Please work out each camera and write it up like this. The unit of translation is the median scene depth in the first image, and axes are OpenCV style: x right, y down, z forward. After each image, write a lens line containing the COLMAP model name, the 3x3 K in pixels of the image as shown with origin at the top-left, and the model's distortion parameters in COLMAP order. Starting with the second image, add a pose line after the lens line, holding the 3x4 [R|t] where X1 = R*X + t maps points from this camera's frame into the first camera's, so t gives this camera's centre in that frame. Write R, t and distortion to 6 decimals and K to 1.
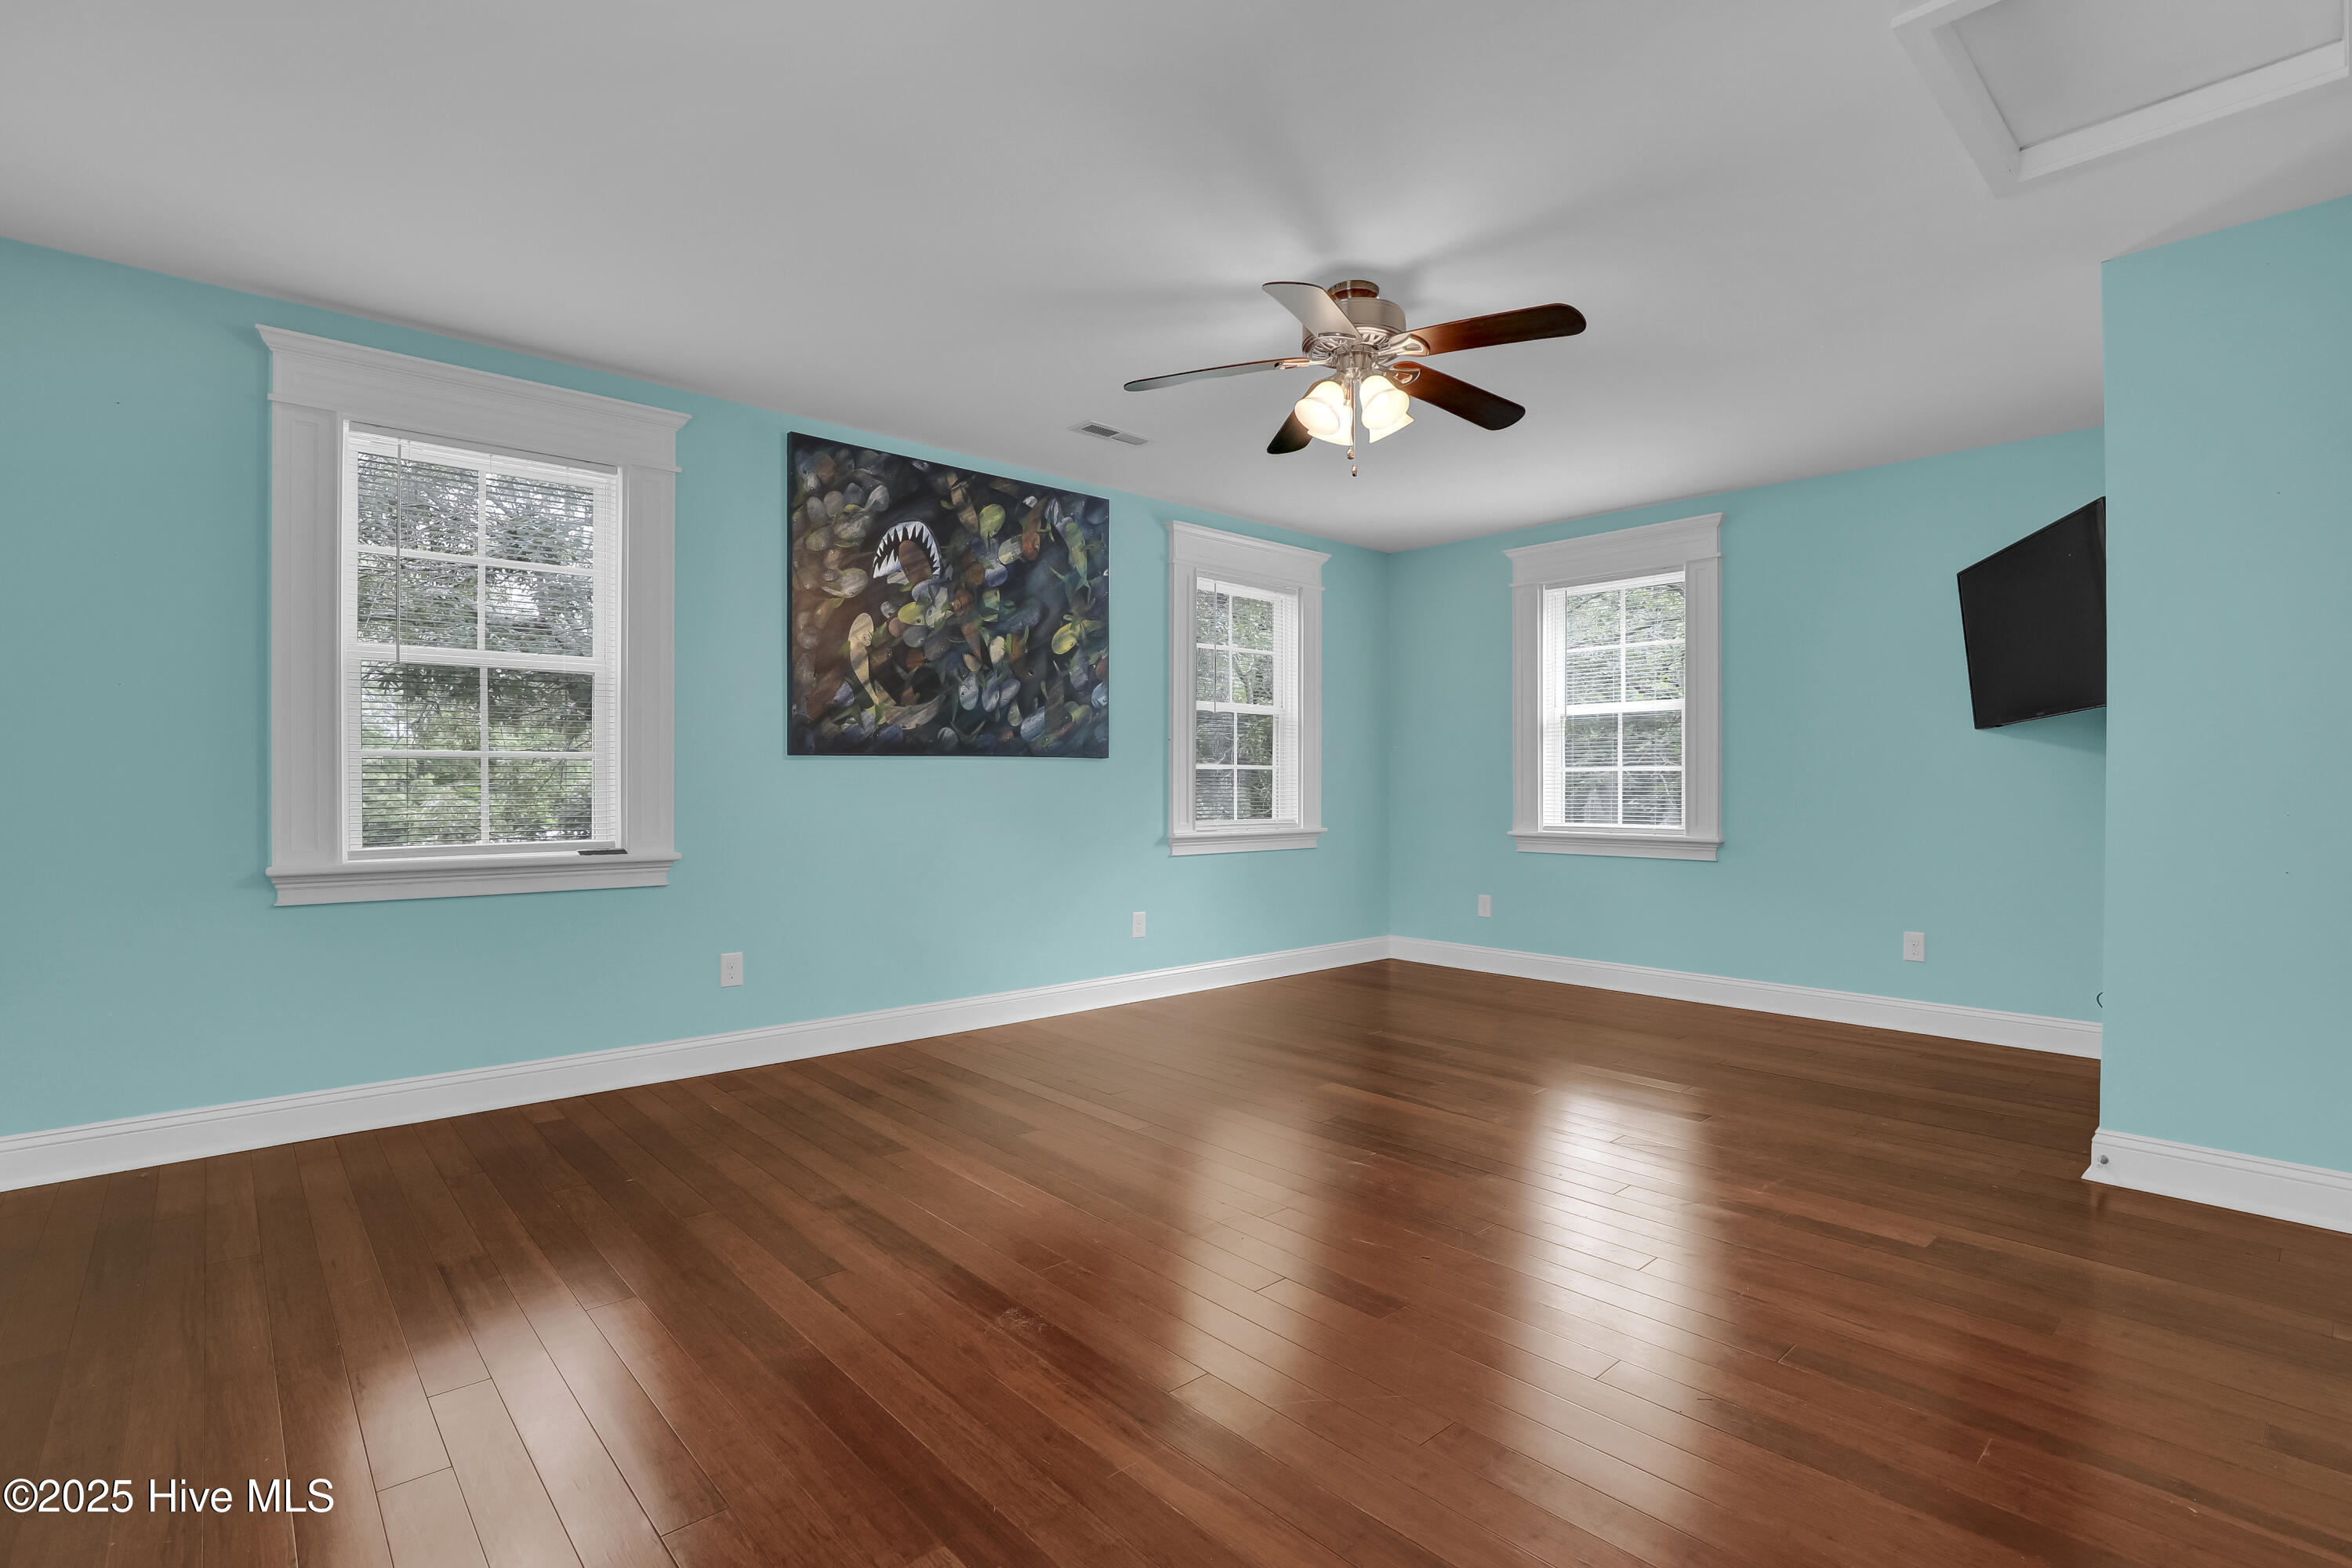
lens RADIAL K [[1094.5, 0, 1170.5], [0, 1094.5, 774.7], [0, 0, 1]] dist [0.000436, 0.000031]
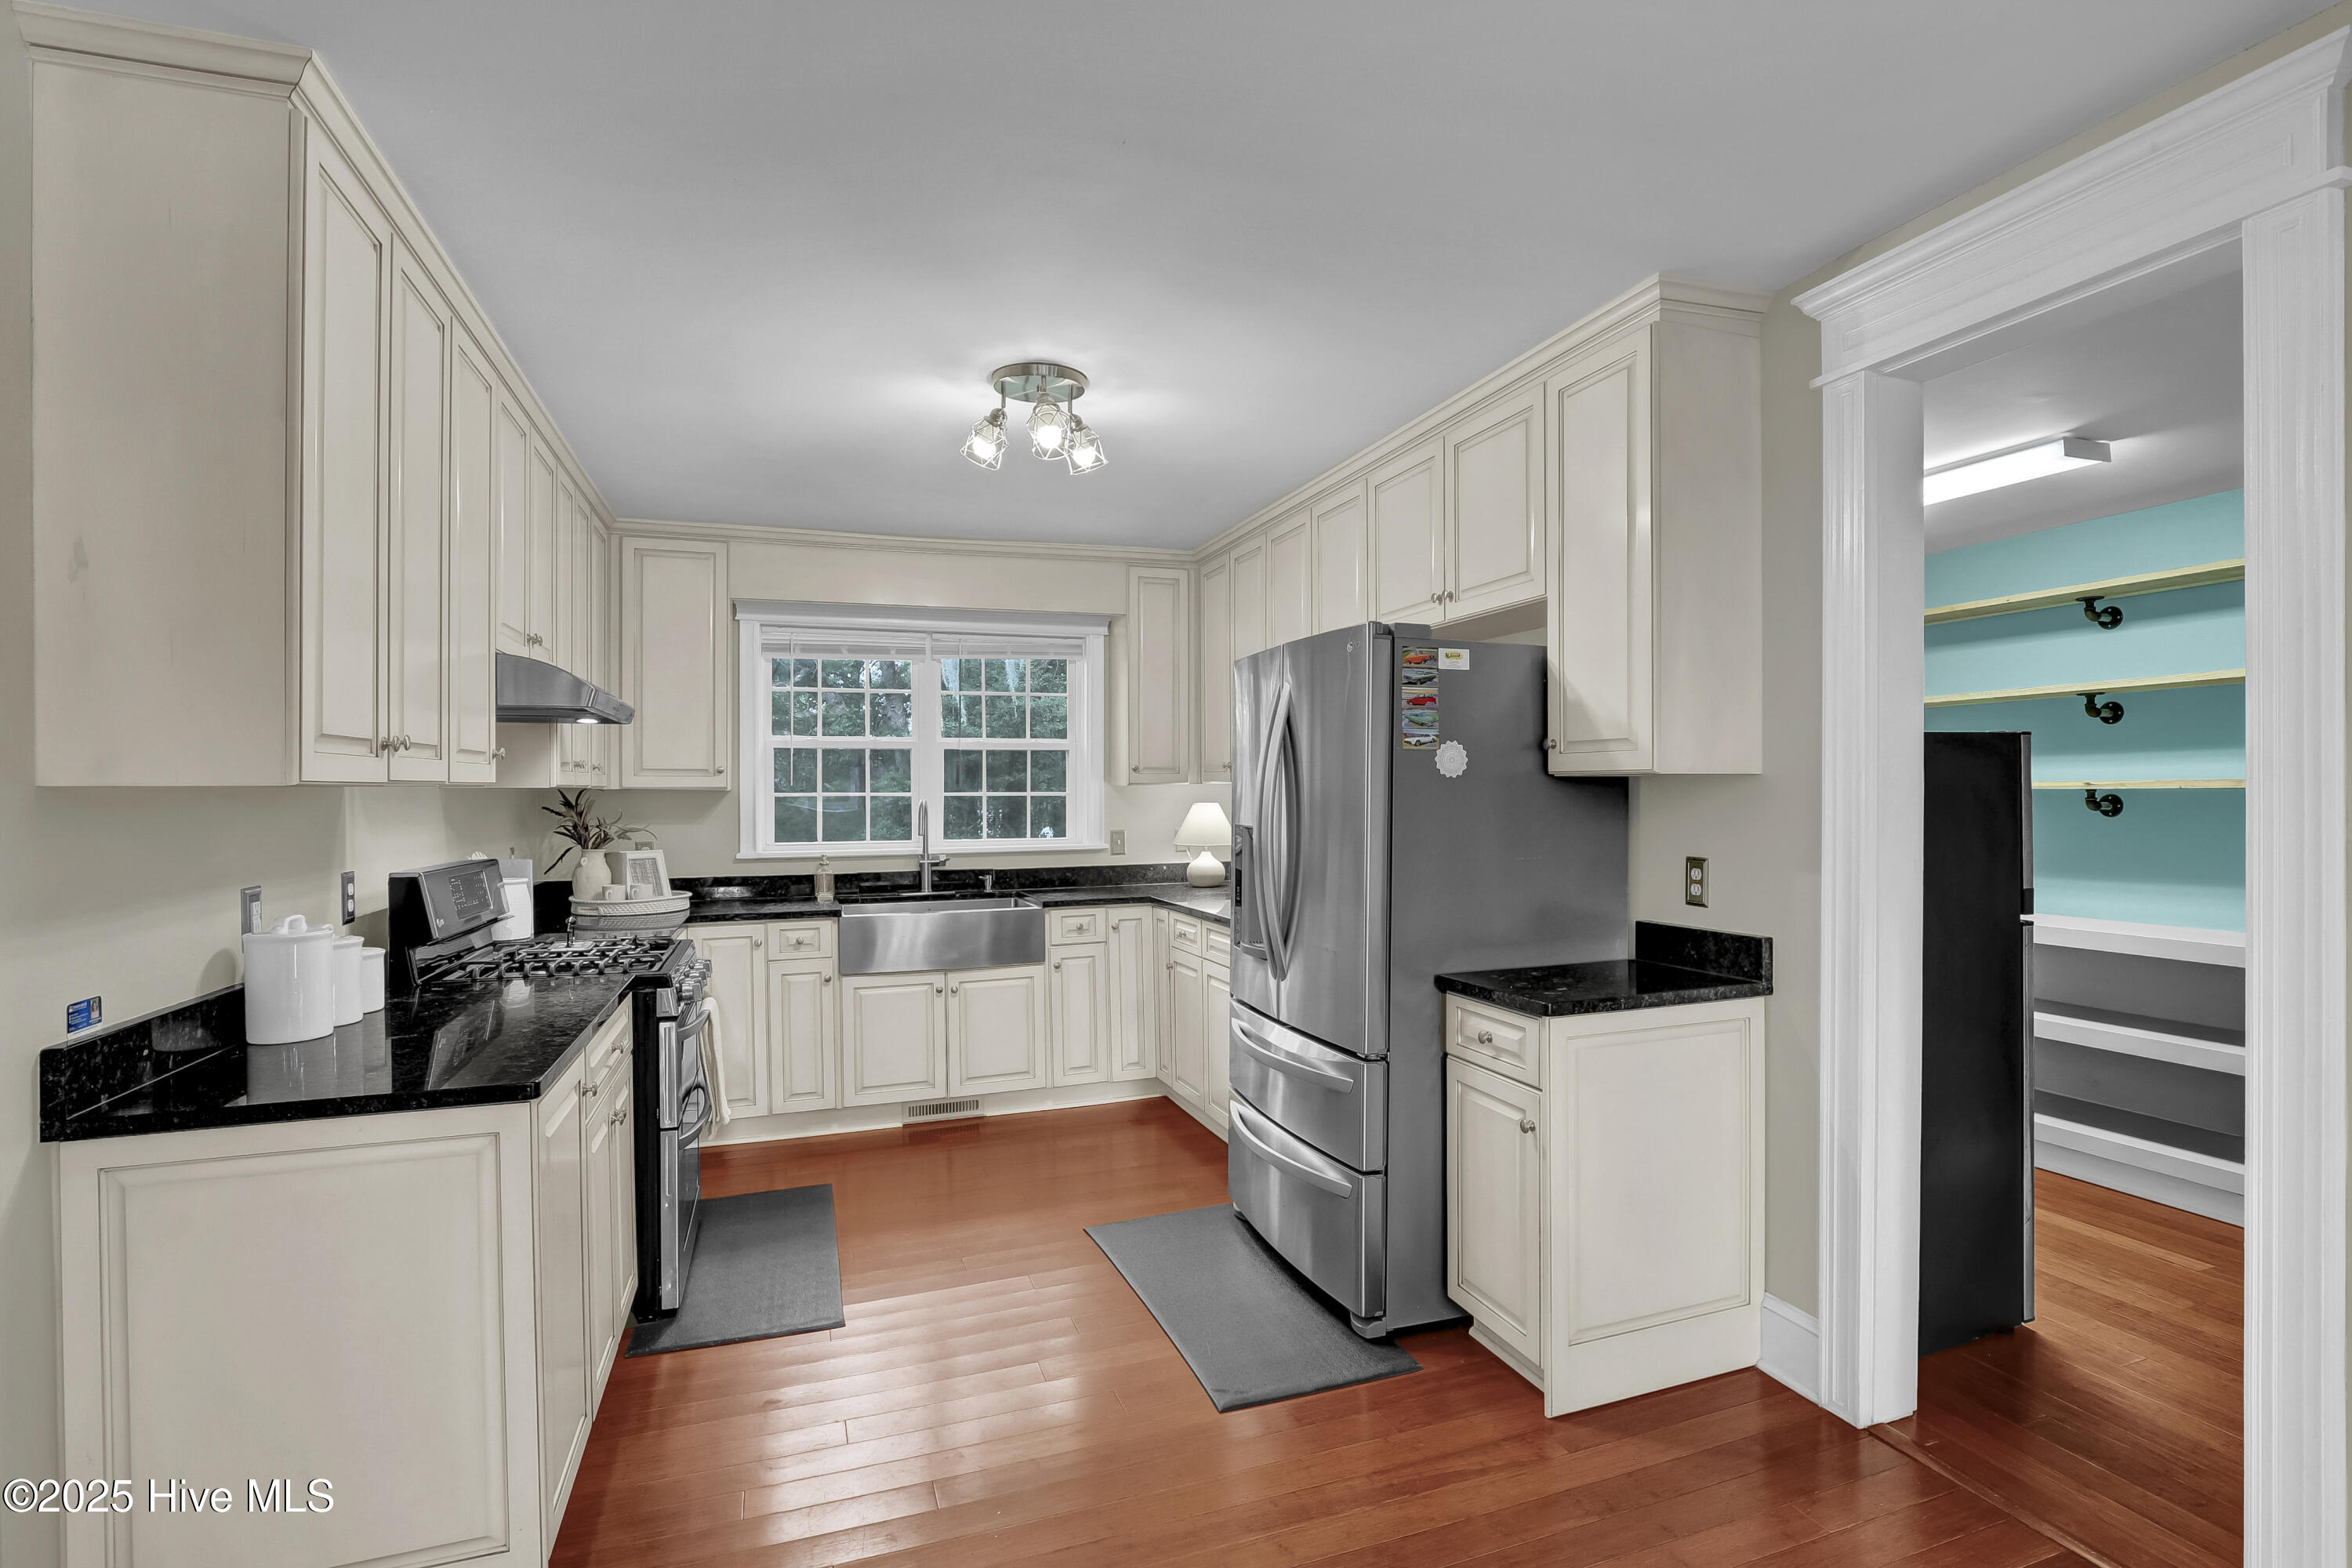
lens RADIAL K [[1094.5, 0, 1174.7], [0, 1094.5, 789.4], [0, 0, 1]] dist [0.000436, 0.000031]
pose [[0.379572, -0.005060, 0.925148, -1.016314], [0.013077, 0.999914, 0.000104, -0.008735], [-0.925070, 0.012059, 0.379606, 0.324035]]
